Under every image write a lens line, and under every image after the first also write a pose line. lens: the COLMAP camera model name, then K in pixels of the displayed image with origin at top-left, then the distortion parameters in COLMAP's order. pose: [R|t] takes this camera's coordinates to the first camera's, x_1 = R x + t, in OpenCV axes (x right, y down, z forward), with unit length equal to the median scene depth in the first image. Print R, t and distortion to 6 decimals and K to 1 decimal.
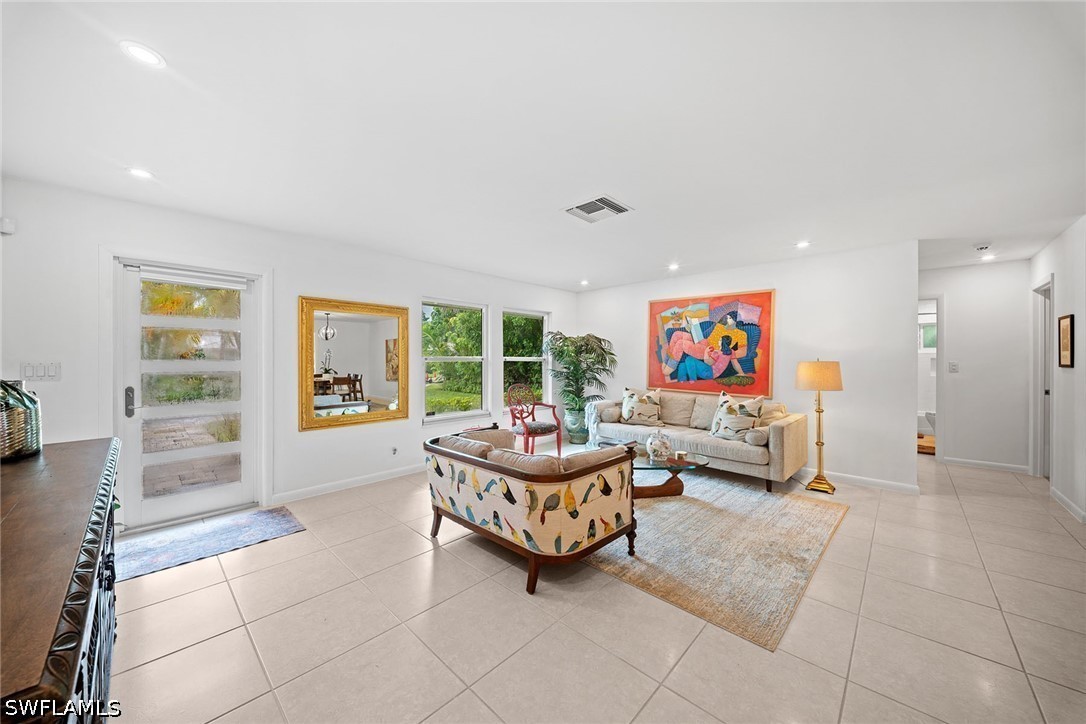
lens RADIAL K [[380.7, 0, 537.0], [0, 380.7, 362.7], [0, 0, 1]] dist [0.005800, -0.005292]
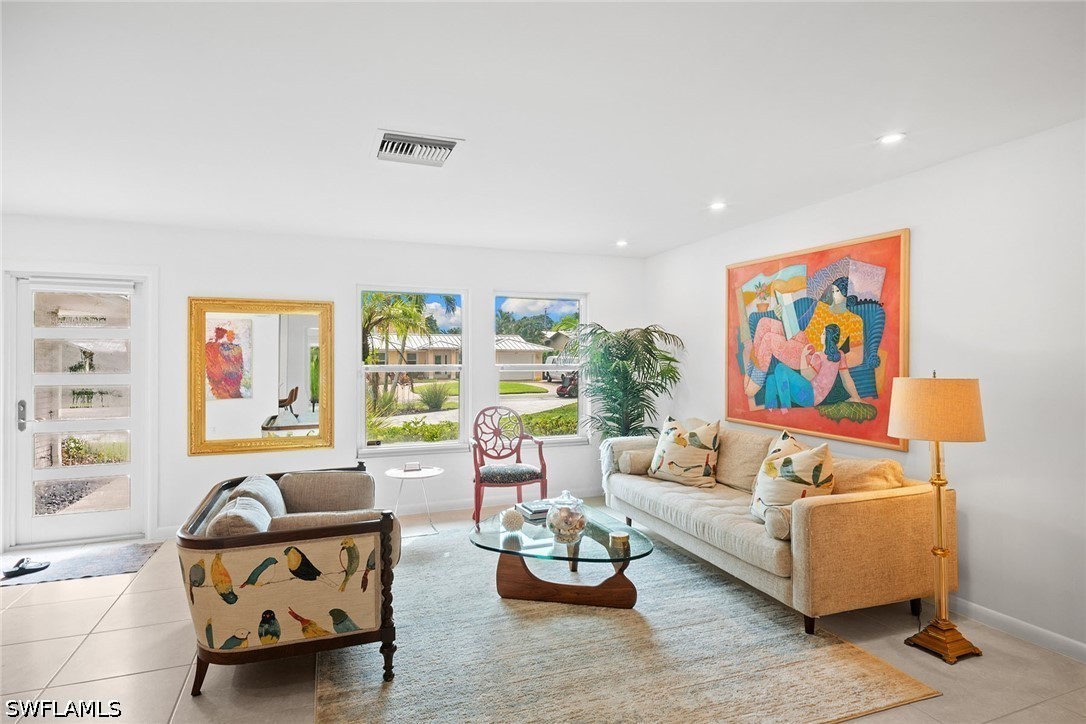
lens RADIAL K [[585.8, 0, 543.6], [0, 585.8, 359.2], [0, 0, 1]] dist [0.006880, -0.003300]
pose [[0.909519, -0.005481, -0.415626, 0.482302], [0.001693, 0.999954, -0.009482, -0.016827], [0.415659, 0.007921, 0.909486, 0.105036]]
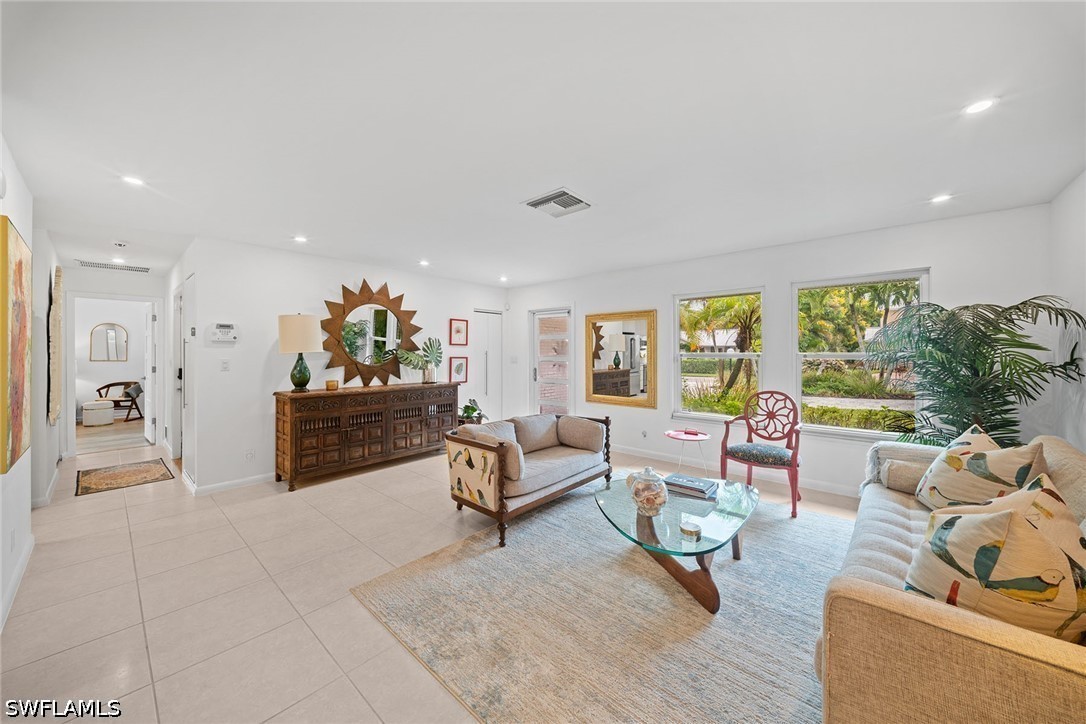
lens RADIAL K [[380.7, 0, 543.2], [0, 380.7, 350.8], [0, 0, 1]] dist [0.005800, -0.005292]
pose [[0.050526, -0.006044, -0.998704, 0.695010], [-0.003251, 0.999975, -0.006216, -0.014490], [0.998717, 0.003561, 0.050505, 0.563604]]
